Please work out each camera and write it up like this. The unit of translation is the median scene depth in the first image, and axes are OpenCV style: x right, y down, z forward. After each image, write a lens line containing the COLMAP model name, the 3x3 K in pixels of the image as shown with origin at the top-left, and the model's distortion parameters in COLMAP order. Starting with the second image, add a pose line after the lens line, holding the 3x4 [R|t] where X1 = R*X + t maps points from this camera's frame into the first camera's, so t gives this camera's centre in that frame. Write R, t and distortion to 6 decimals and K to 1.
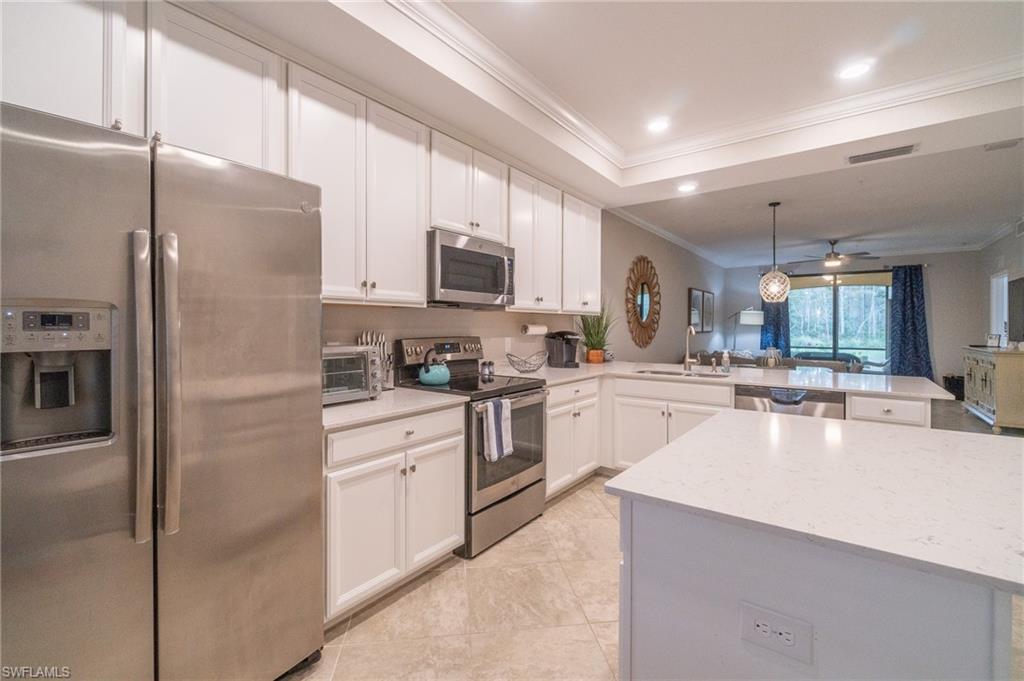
lens RADIAL K [[450.2, 0, 505.1], [0, 450.2, 325.4], [0, 0, 1]] dist [-0.004725, 0.001488]
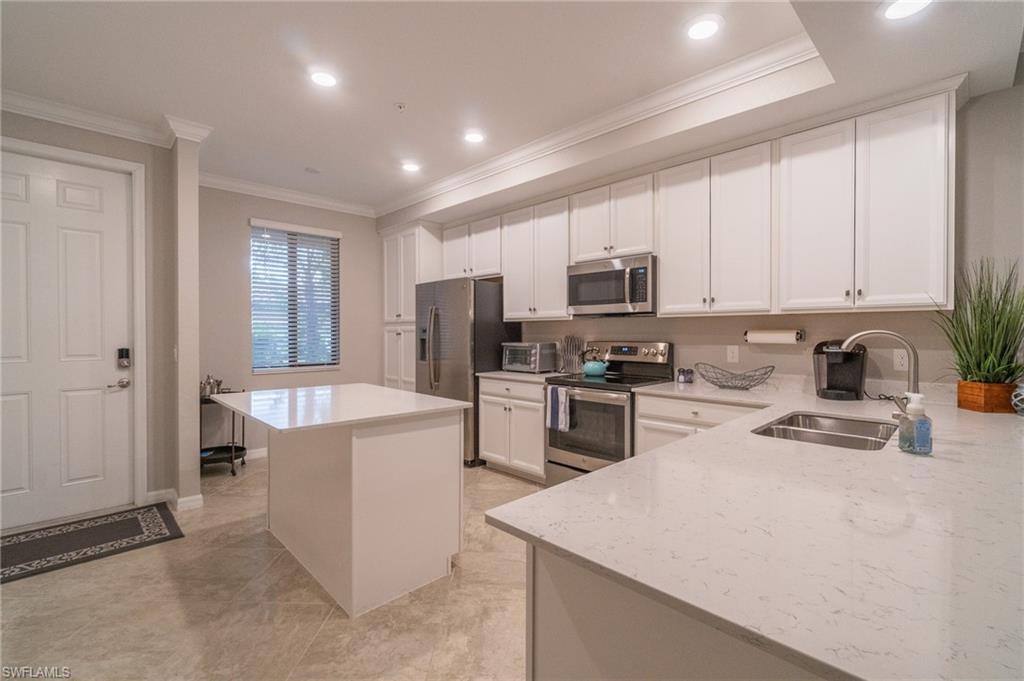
lens RADIAL K [[450.2, 0, 511.6], [0, 450.2, 337.7], [0, 0, 1]] dist [-0.004725, 0.001488]
pose [[-0.145963, 0.006763, -0.989267, 0.894989], [-0.000835, 0.999975, 0.006959, 0.006049], [0.989290, 0.001842, -0.145954, 0.705718]]
